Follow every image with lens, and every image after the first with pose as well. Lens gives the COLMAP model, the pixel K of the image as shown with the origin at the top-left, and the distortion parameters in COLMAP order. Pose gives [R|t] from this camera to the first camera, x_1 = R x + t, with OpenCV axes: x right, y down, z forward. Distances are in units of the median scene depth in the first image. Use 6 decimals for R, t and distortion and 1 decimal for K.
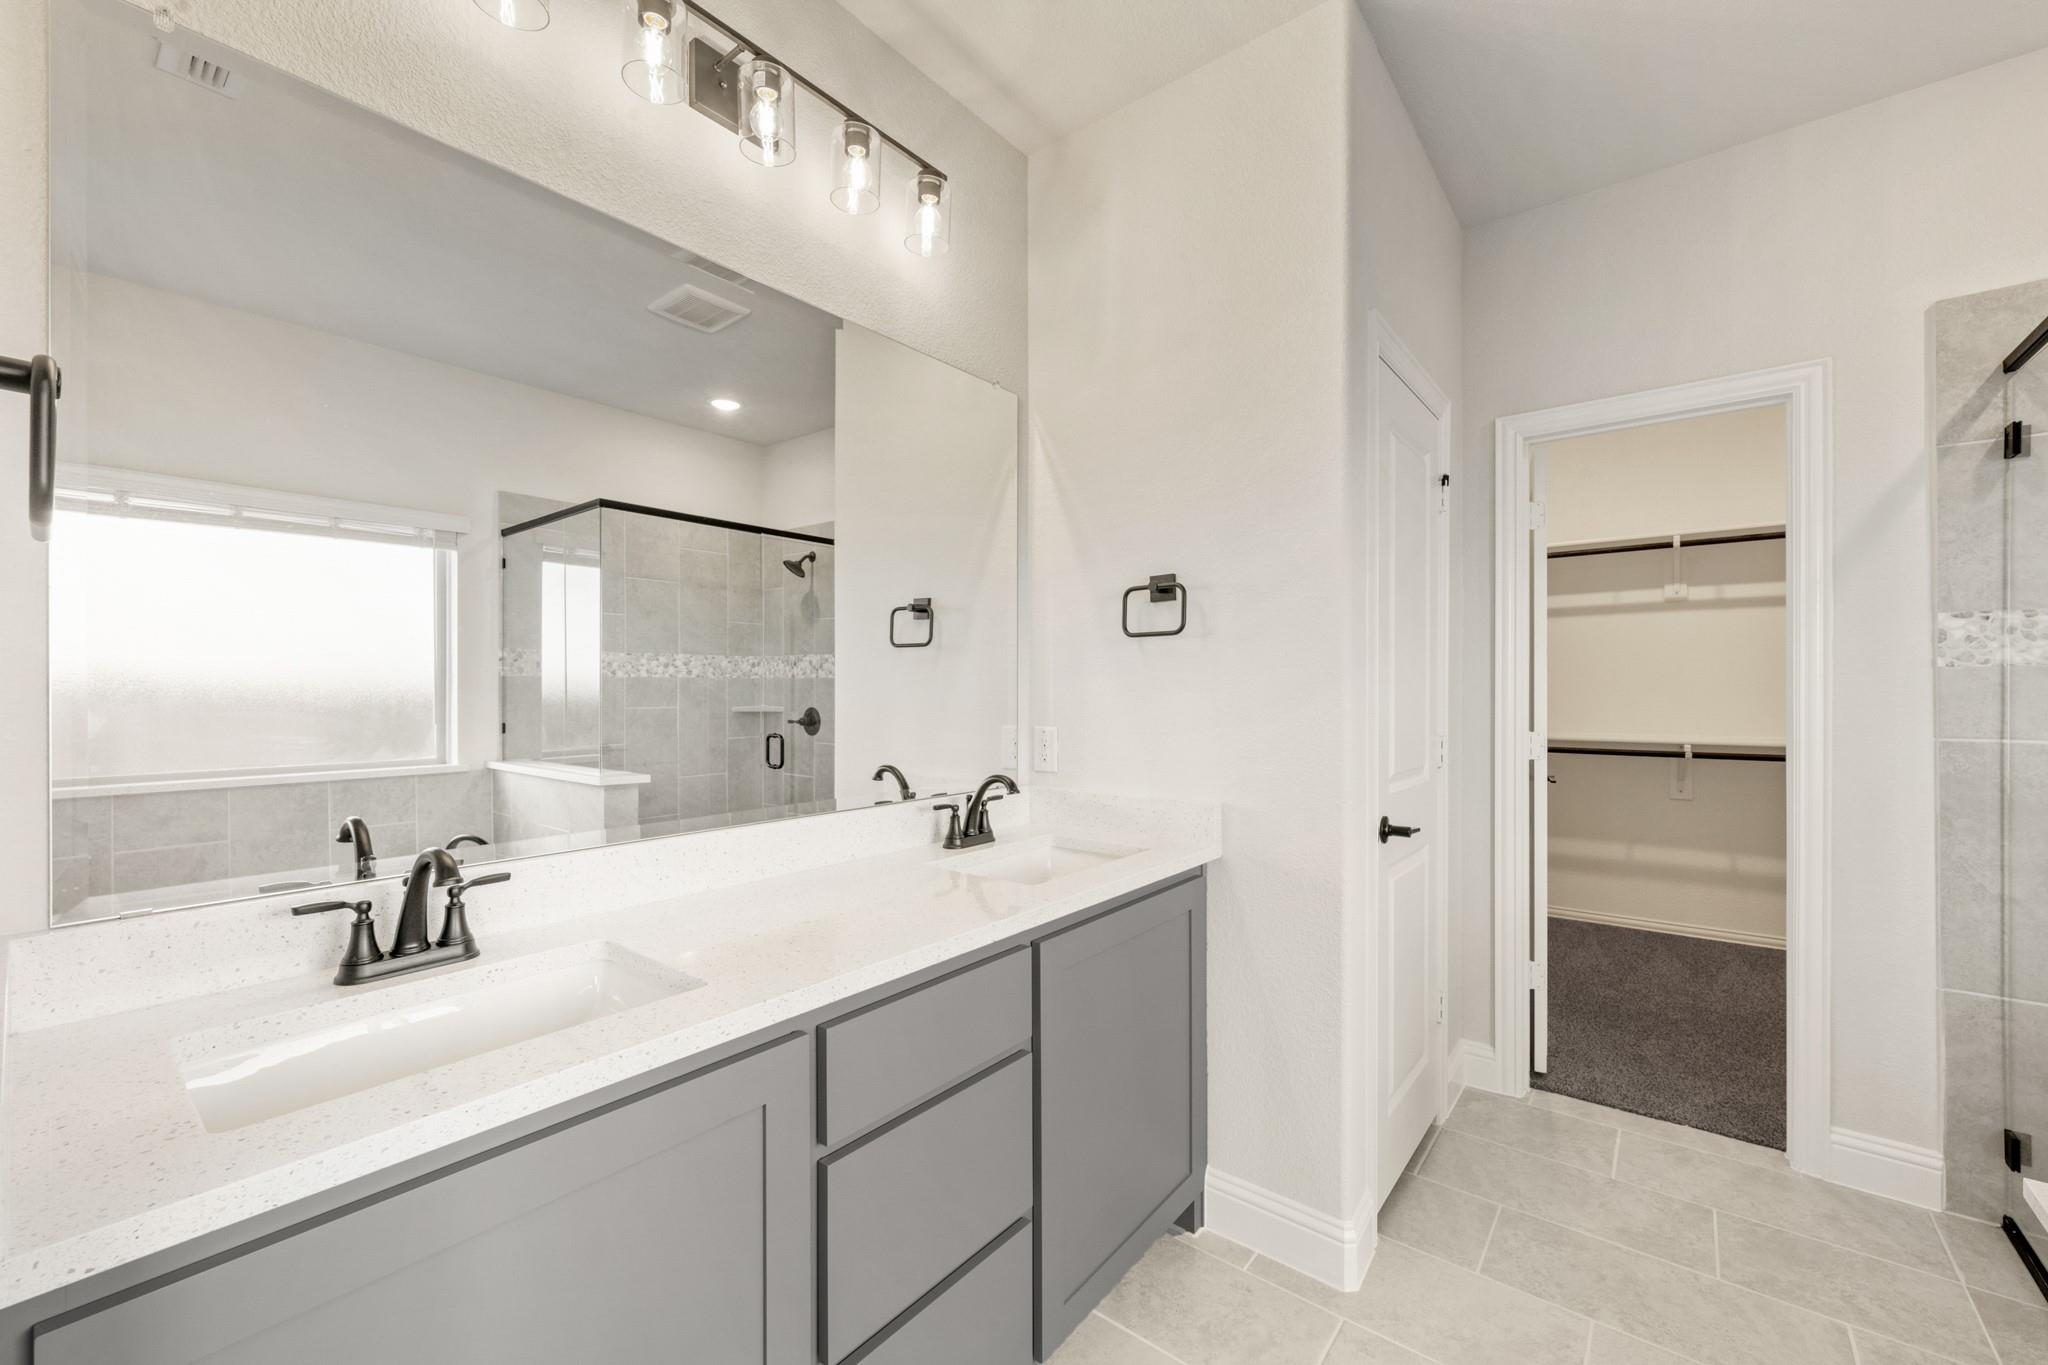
lens RADIAL K [[837.4, 0, 1024.0], [0, 837.4, 682.5], [0, 0, 1]] dist [-0.000075, -0.000263]
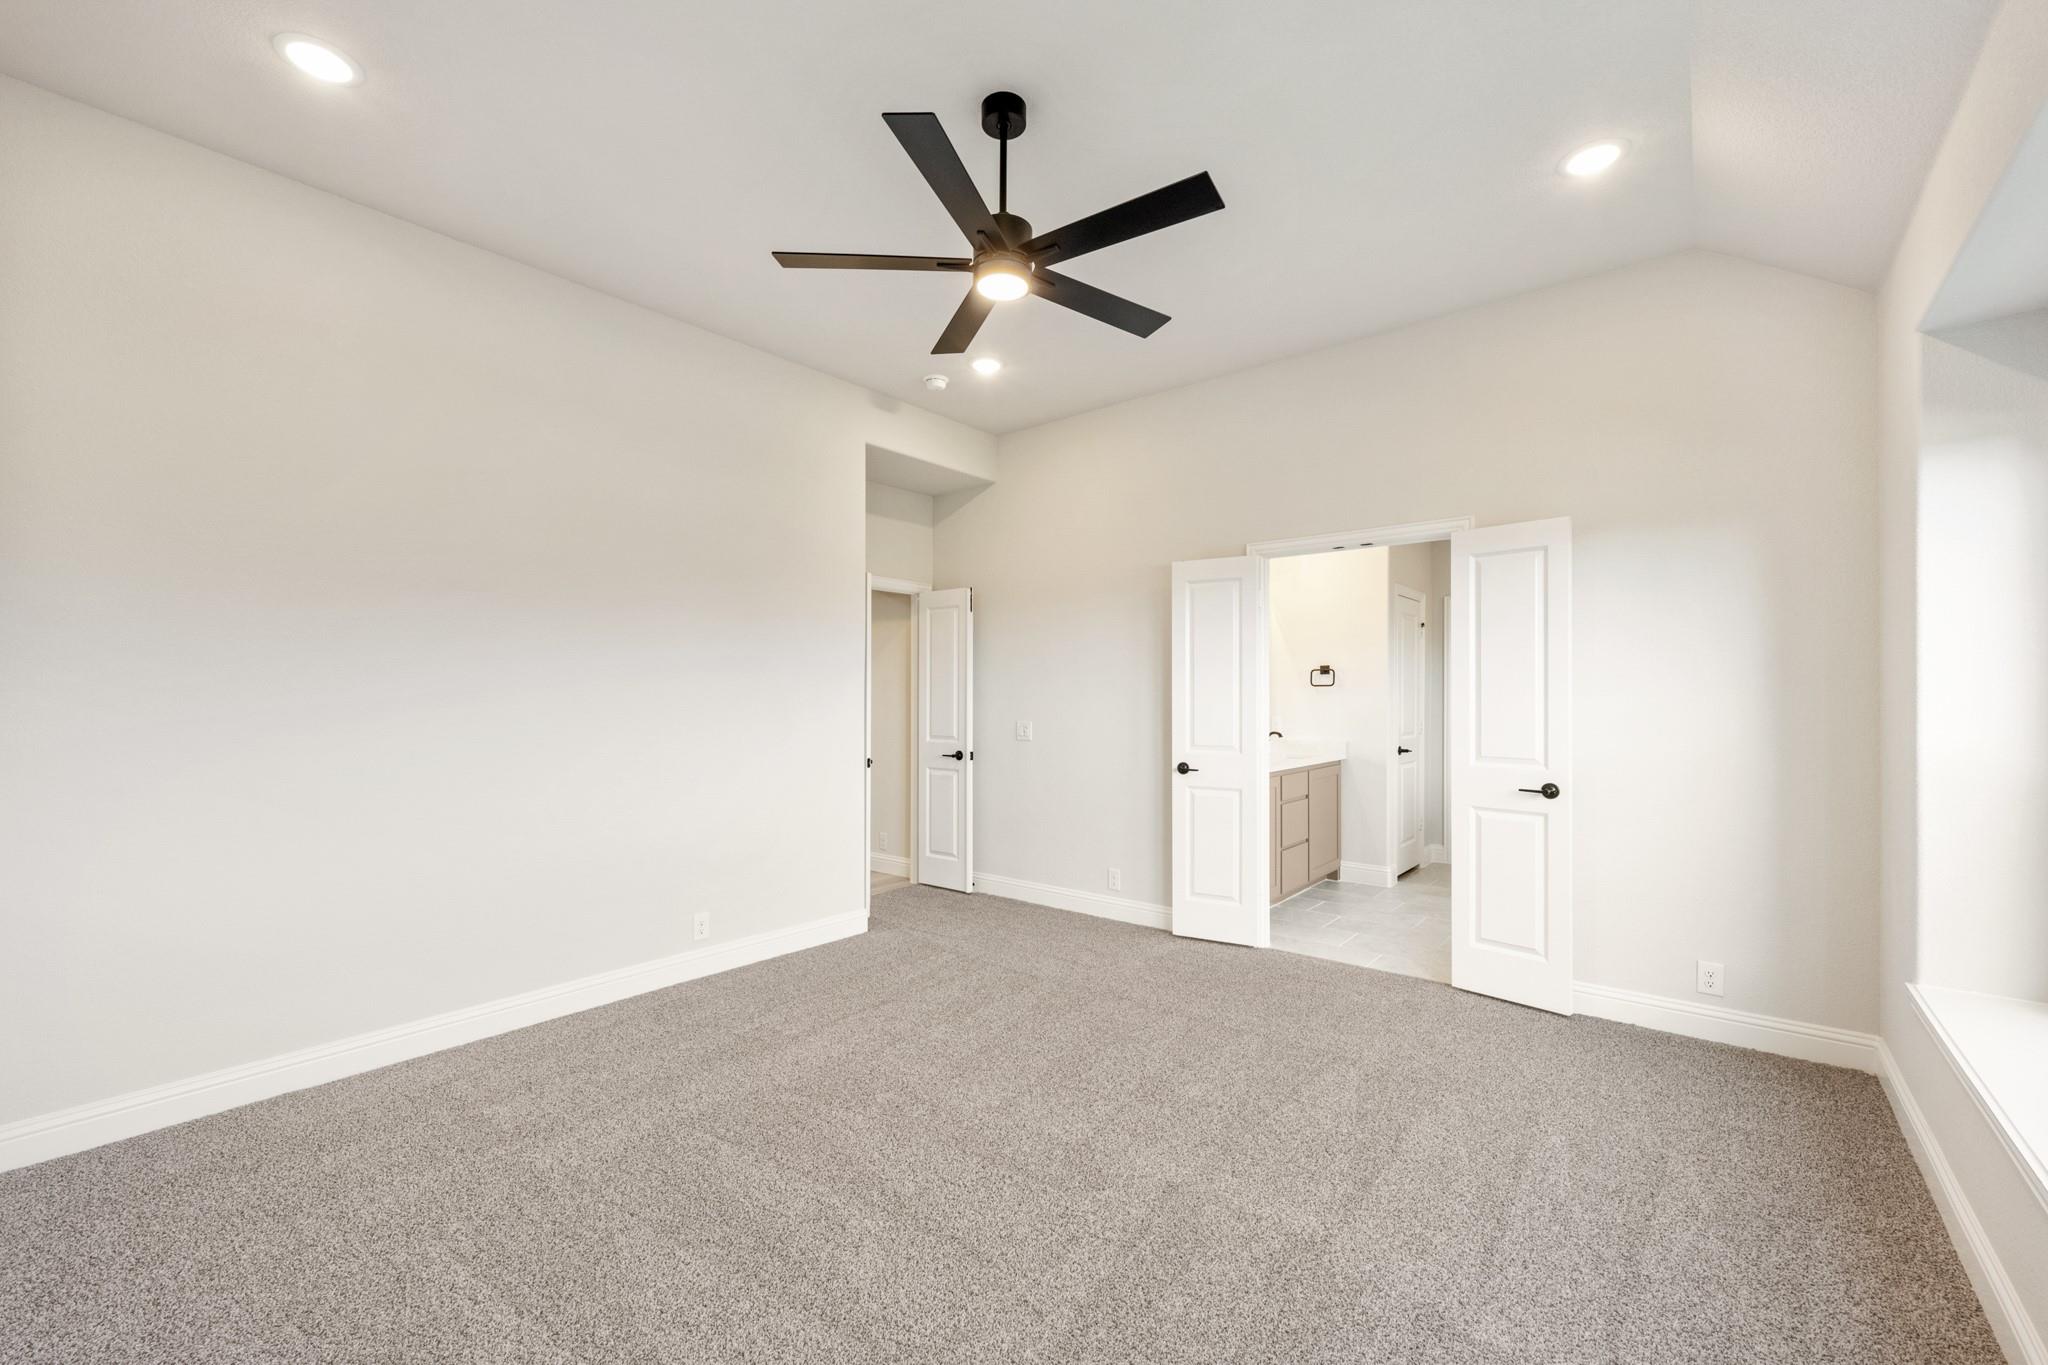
lens RADIAL K [[837.4, 0, 1024.0], [0, 837.4, 682.5], [0, 0, 1]] dist [-0.000075, -0.000263]
pose [[0.999897, 0.003020, -0.014036, -0.876648], [-0.003036, 0.999995, -0.001113, -0.062625], [0.014032, 0.001156, 0.999901, -2.024545]]
